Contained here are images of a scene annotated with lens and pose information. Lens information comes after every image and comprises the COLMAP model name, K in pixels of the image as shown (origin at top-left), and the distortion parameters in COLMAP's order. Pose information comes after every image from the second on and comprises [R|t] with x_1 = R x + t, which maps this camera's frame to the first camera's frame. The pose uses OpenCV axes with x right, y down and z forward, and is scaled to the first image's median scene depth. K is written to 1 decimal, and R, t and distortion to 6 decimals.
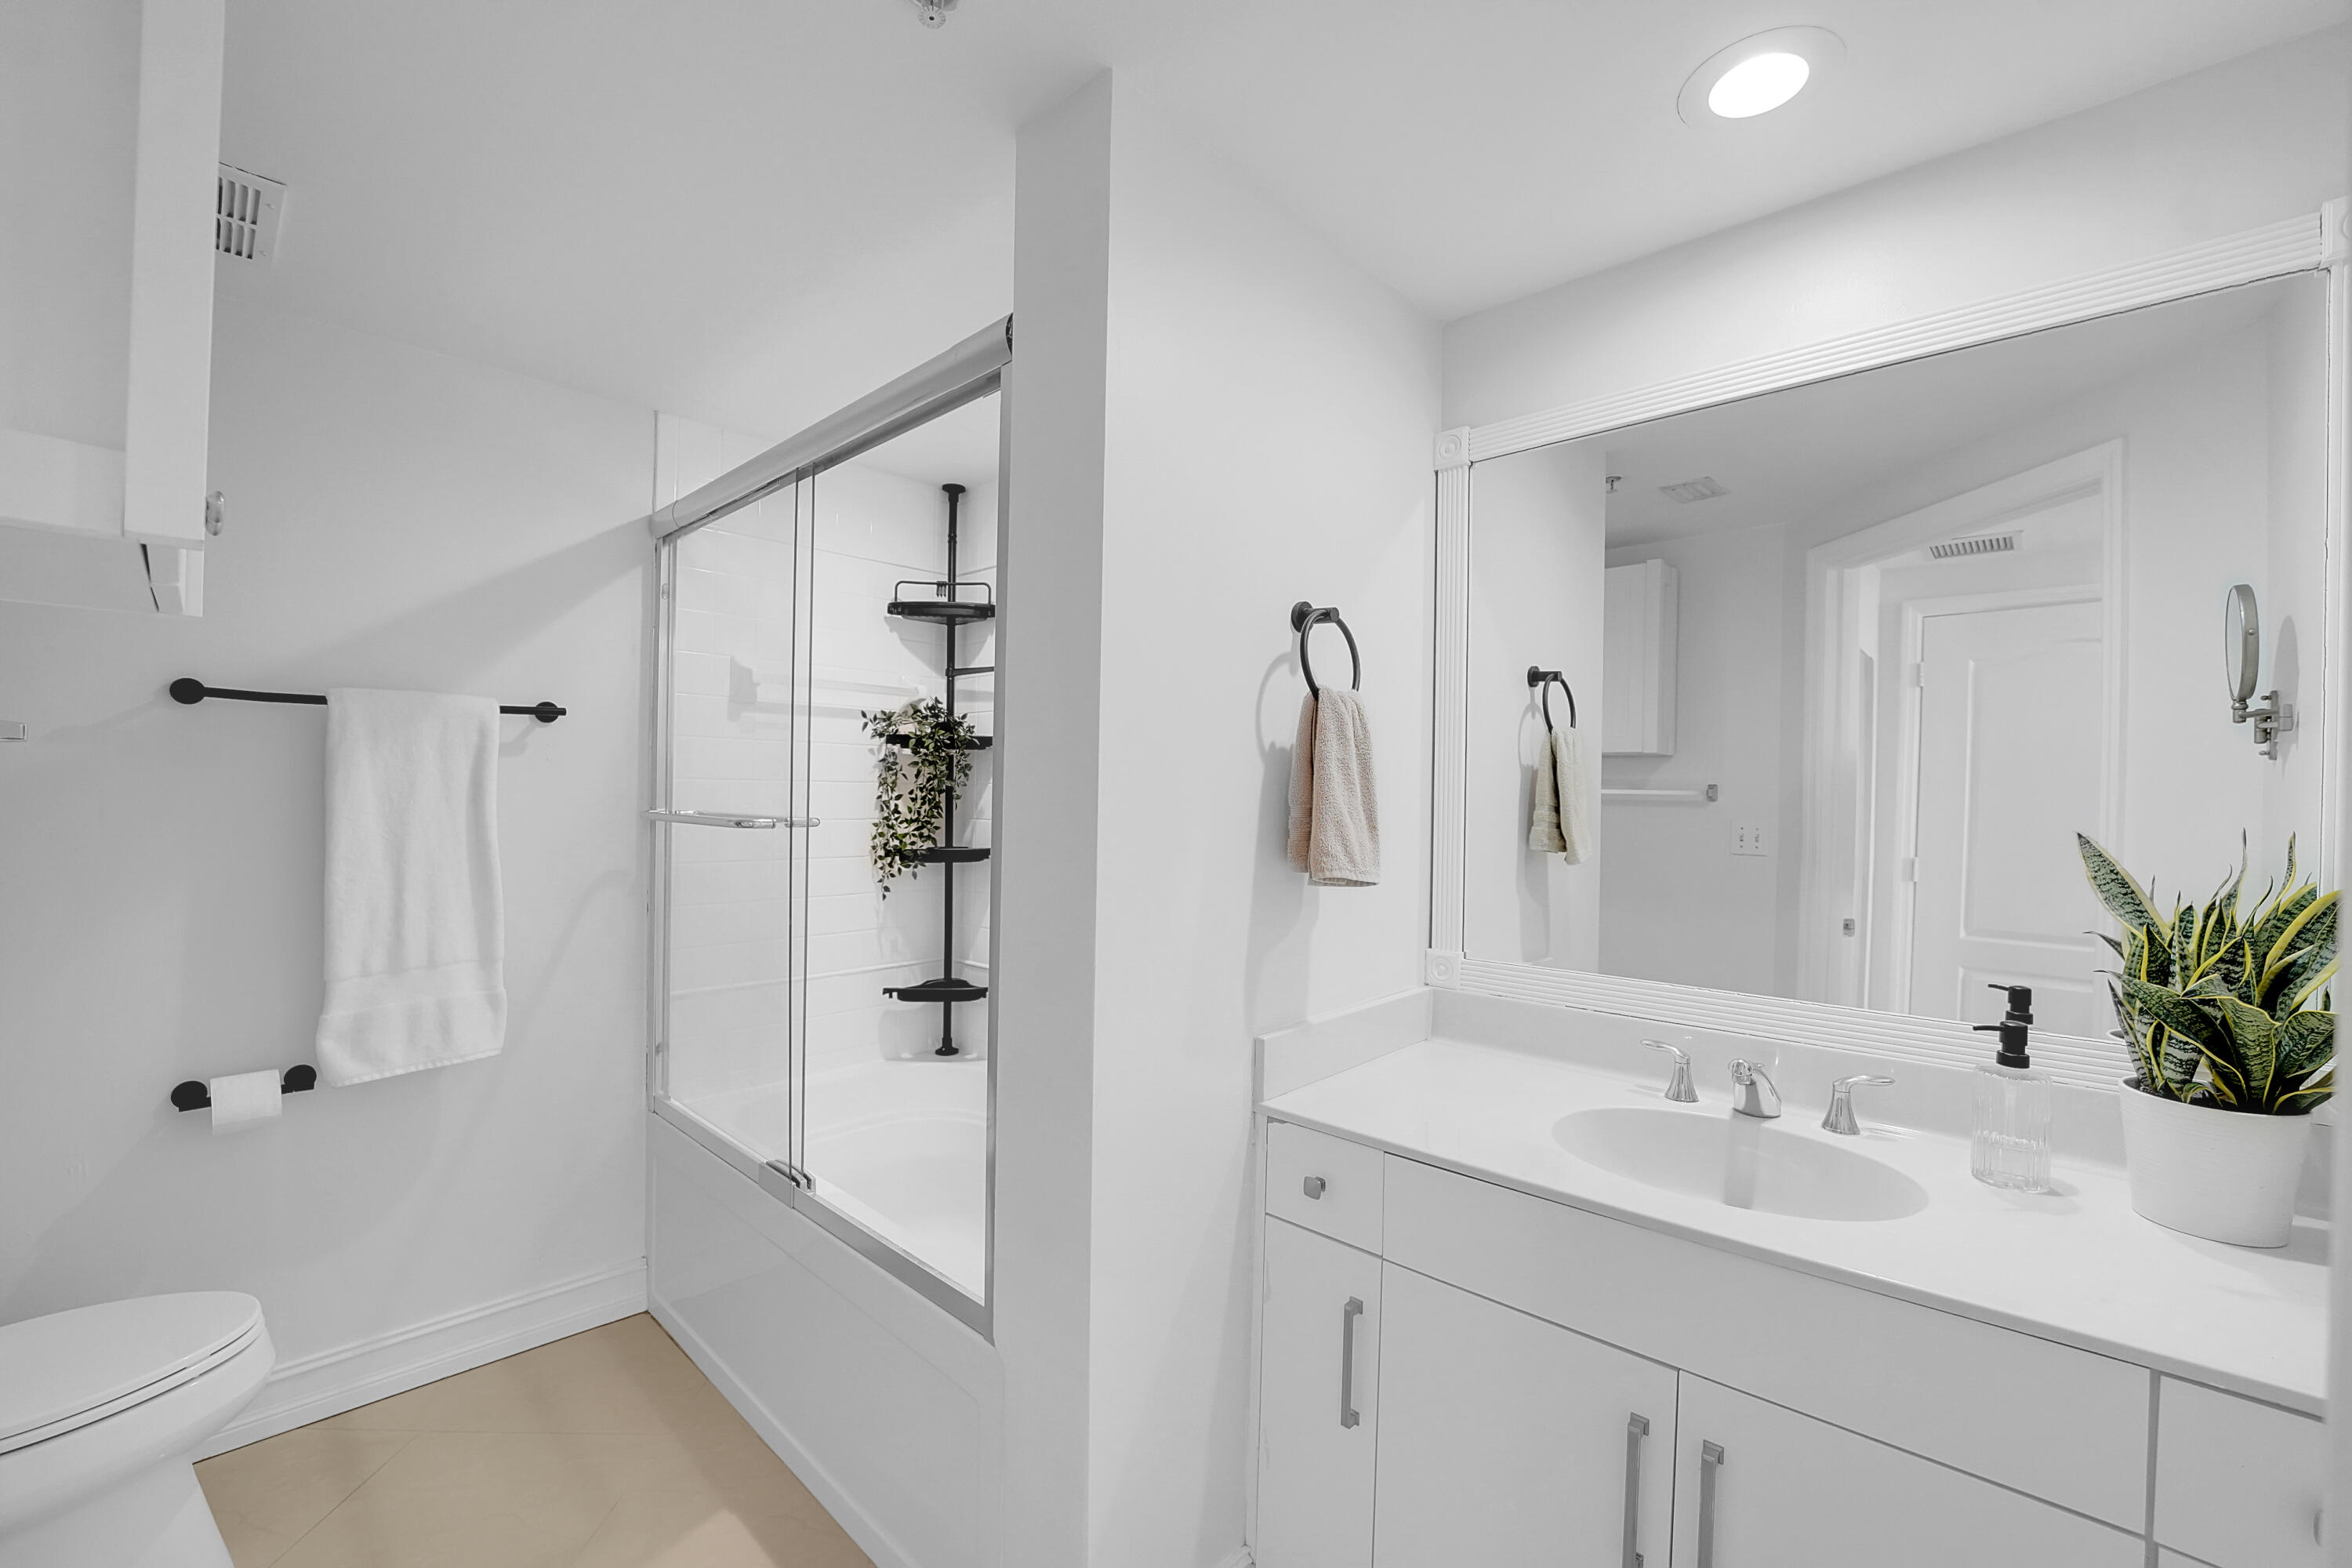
lens RADIAL K [[958.0, 0, 1175.3], [0, 958.0, 792.4], [0, 0, 1]] dist [-0.030809, 0.003808]
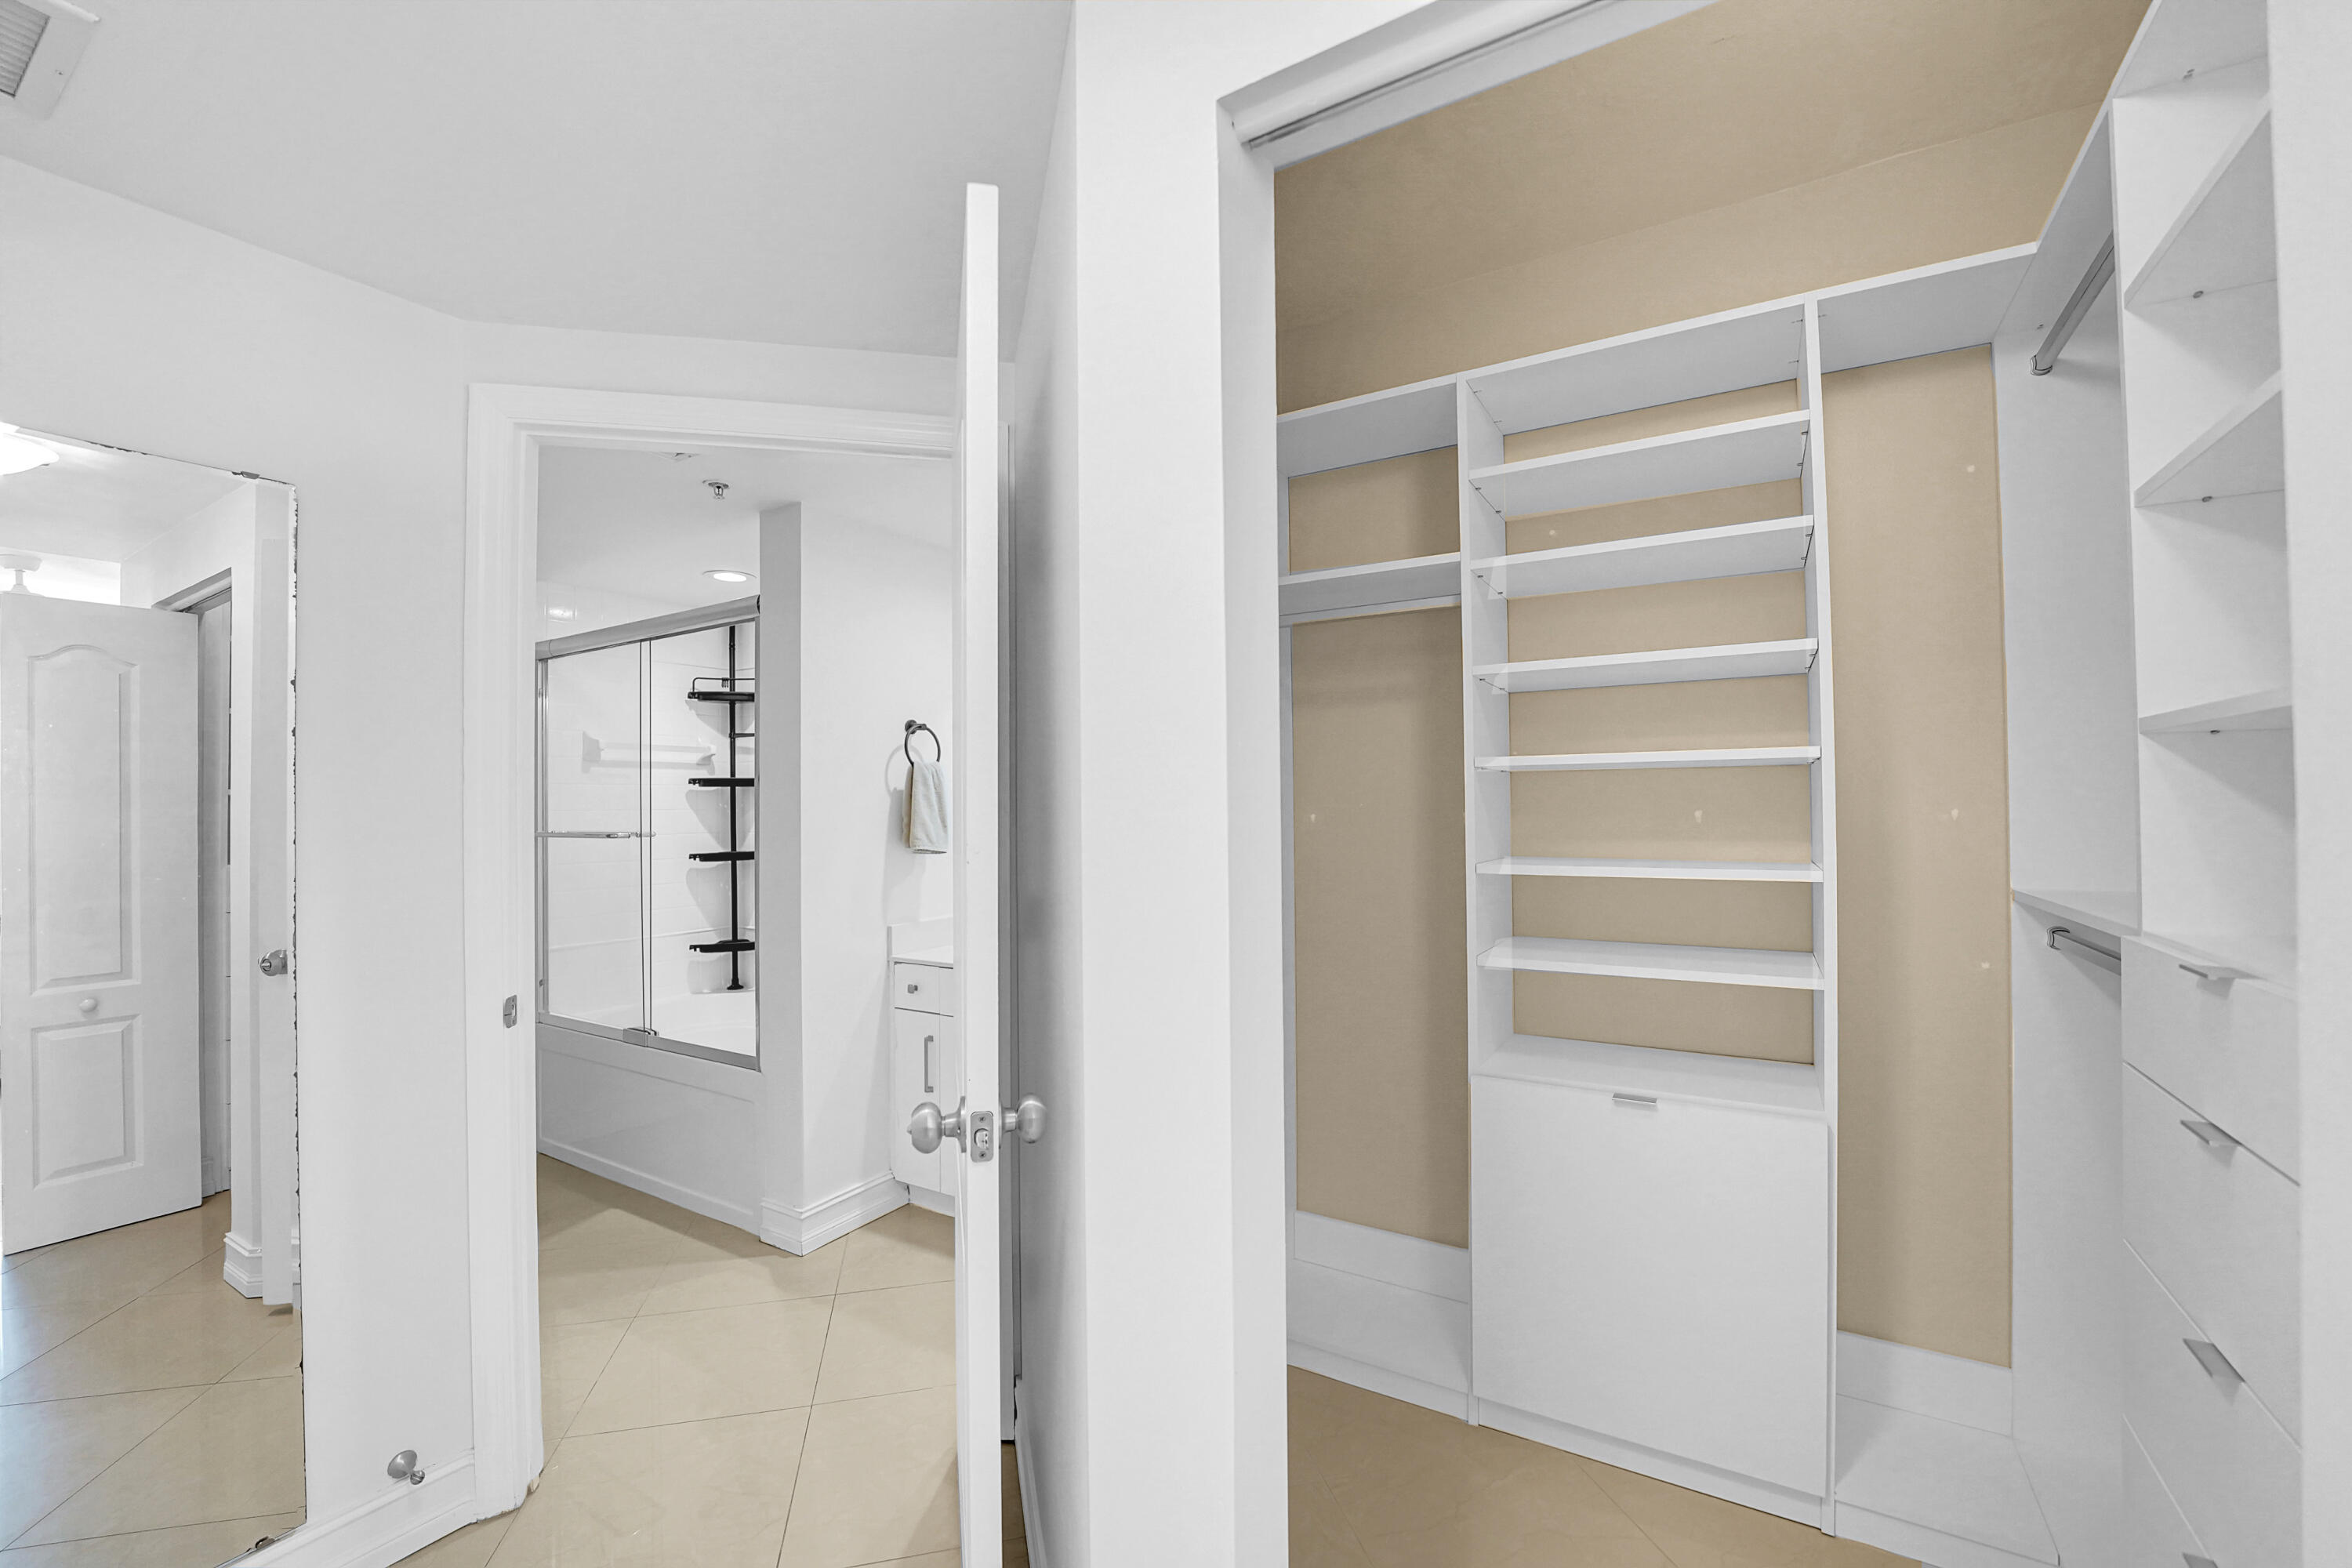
lens RADIAL K [[958.0, 0, 1176.8], [0, 958.0, 793.5], [0, 0, 1]] dist [-0.030809, 0.003808]
pose [[0.978869, -0.021992, 0.203303, 0.220903], [0.025035, 0.999610, -0.012407, 0.002530], [-0.202950, 0.017235, 0.979037, -0.939990]]
